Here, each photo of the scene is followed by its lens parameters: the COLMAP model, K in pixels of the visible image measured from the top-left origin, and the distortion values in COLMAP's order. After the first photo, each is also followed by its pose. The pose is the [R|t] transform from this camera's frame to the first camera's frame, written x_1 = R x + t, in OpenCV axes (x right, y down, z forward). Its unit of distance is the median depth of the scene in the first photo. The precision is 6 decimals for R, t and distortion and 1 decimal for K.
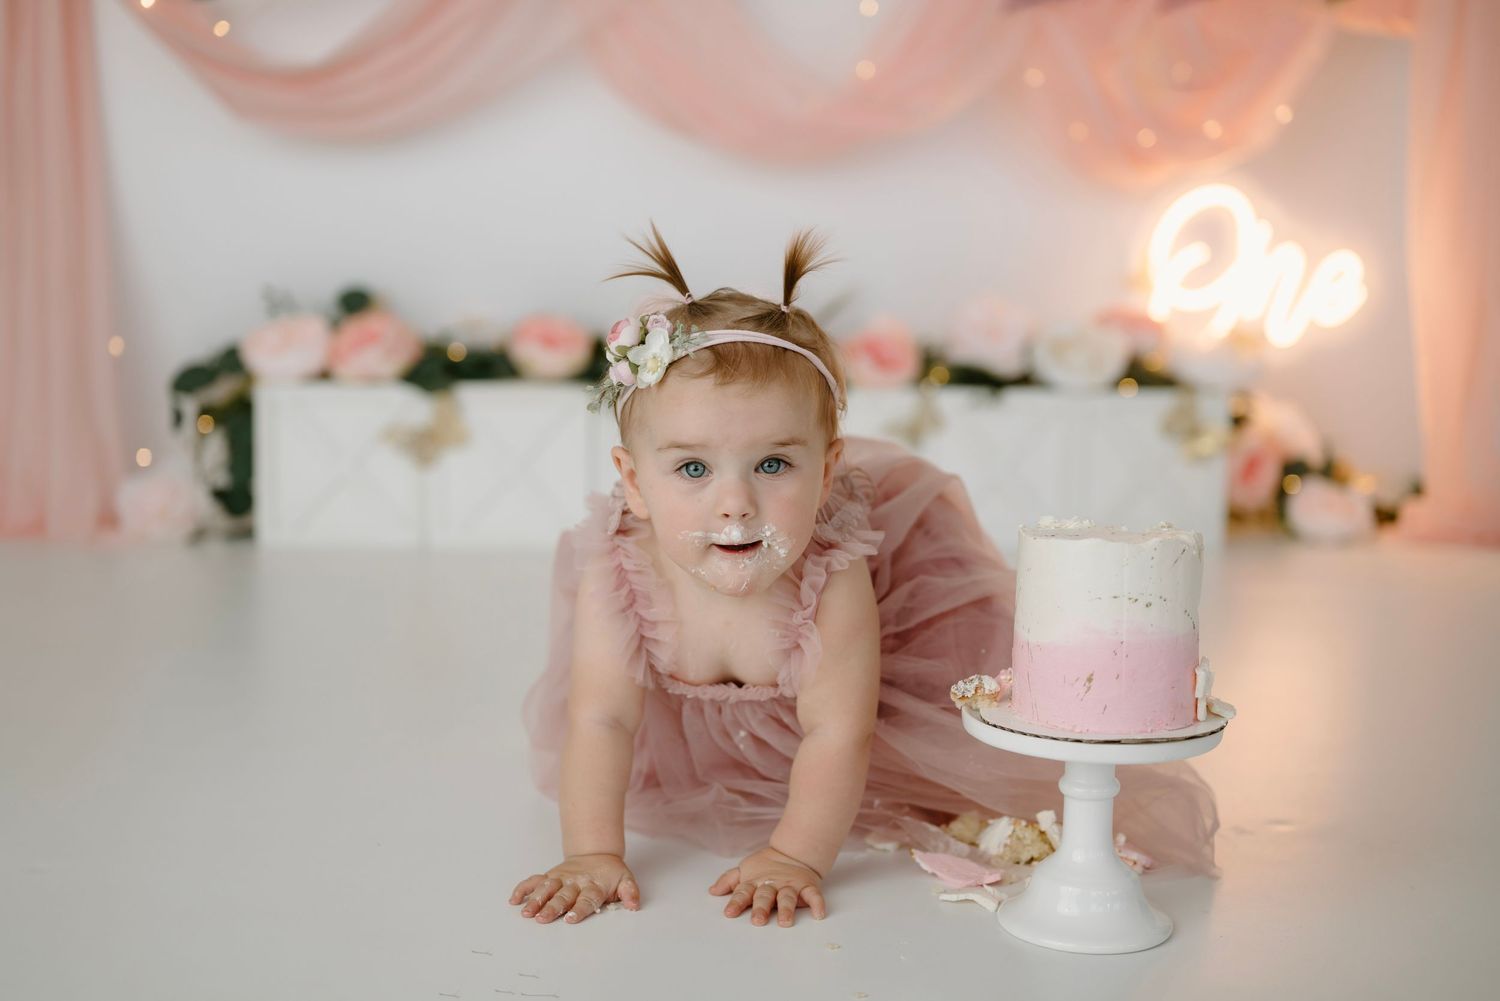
lens RADIAL K [[2063.8, 0, 750.0], [0, 2063.8, 472.7], [0, 0, 1]] dist [-0.016263, 0.000000]
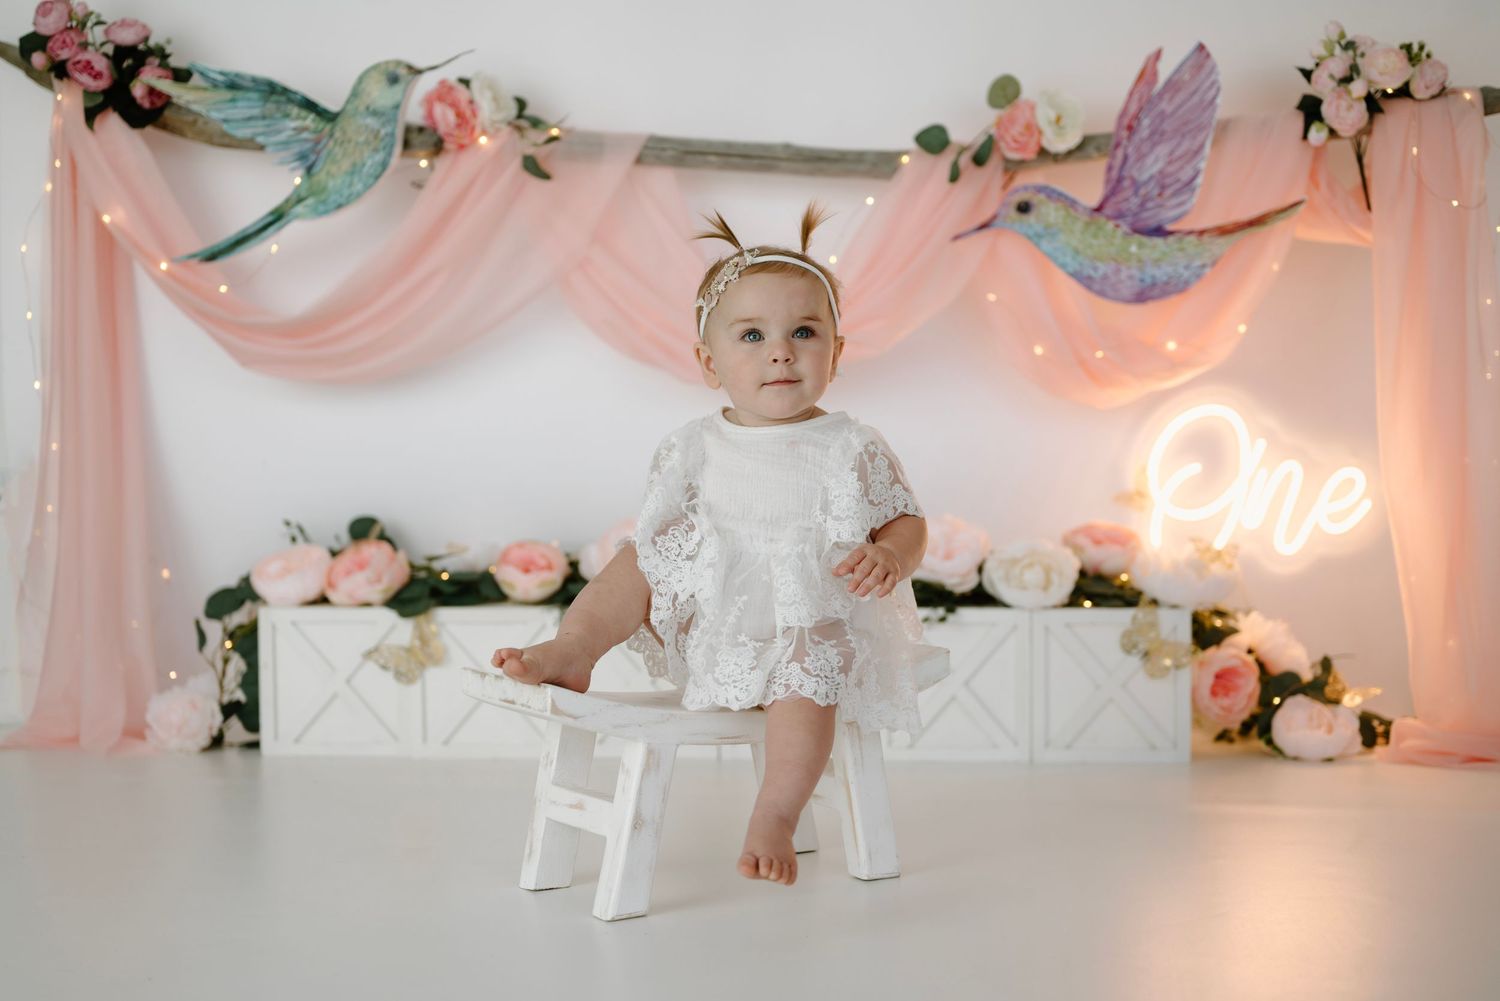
lens RADIAL K [[2063.8, 0, 742.2], [0, 2063.8, 497.3], [0, 0, 1]] dist [-0.016263, 0.000000]
pose [[0.979922, -0.019415, -0.198434, 0.220068], [0.000590, 0.995526, -0.094490, 0.002253], [0.199380, 0.092475, 0.975549, -0.020338]]
